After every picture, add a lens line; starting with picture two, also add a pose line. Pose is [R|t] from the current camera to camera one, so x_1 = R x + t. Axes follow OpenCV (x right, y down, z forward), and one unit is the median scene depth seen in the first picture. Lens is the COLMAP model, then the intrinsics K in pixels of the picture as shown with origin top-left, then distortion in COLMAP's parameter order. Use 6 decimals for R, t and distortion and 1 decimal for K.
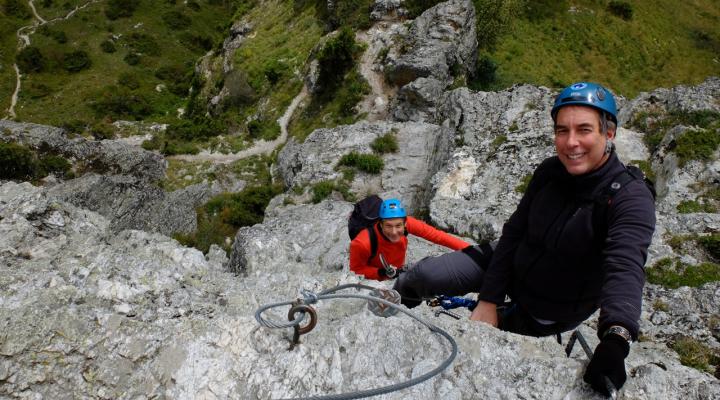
lens RADIAL K [[569.5, 0, 354.6], [0, 569.5, 205.5], [0, 0, 1]] dist [-0.032104, -0.008455]
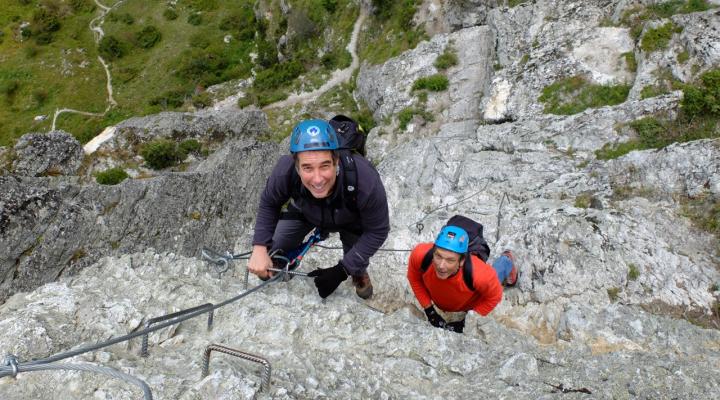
lens RADIAL K [[569.5, 0, 359.2], [0, 569.5, 200.2], [0, 0, 1]] dist [-0.032104, -0.008455]
pose [[0.954961, -0.239324, -0.175425, 0.009881], [0.265811, 0.952713, 0.147251, -0.027438], [0.131889, -0.187248, 0.973418, -0.117473]]
